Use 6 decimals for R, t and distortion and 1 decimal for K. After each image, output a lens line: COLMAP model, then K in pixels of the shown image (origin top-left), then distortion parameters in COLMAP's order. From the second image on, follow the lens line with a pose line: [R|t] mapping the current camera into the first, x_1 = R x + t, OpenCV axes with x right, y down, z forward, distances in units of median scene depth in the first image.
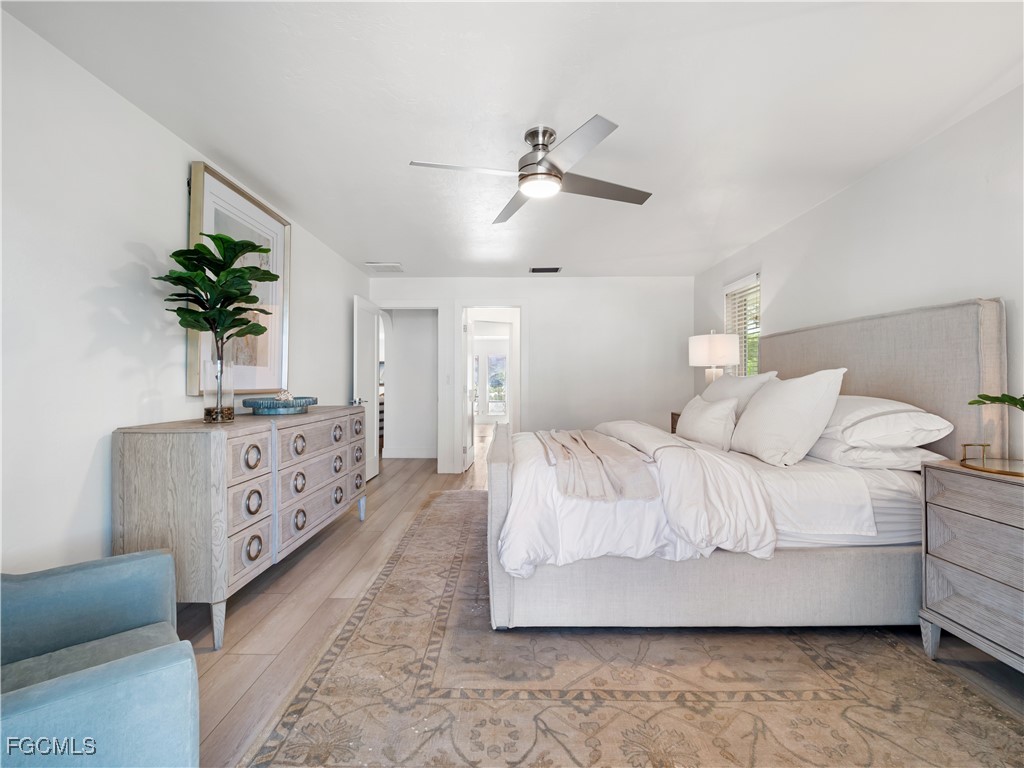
lens RADIAL K [[436.3, 0, 507.2], [0, 436.3, 381.6], [0, 0, 1]] dist [-0.004475, -0.001209]
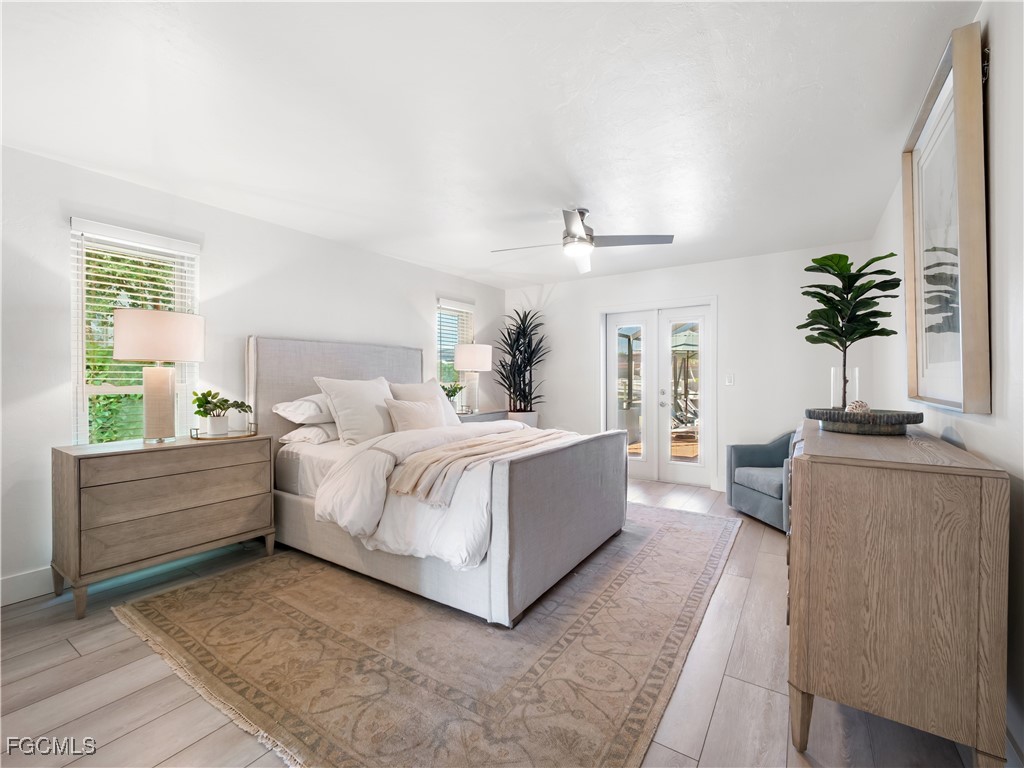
lens RADIAL K [[436.3, 0, 506.6], [0, 436.3, 380.5], [0, 0, 1]] dist [-0.004475, -0.001209]
pose [[-0.831458, 0.001032, 0.555587, -0.451392], [0.001250, 0.999999, 0.000014, -0.011832], [-0.555586, 0.000706, -0.831459, 2.007631]]
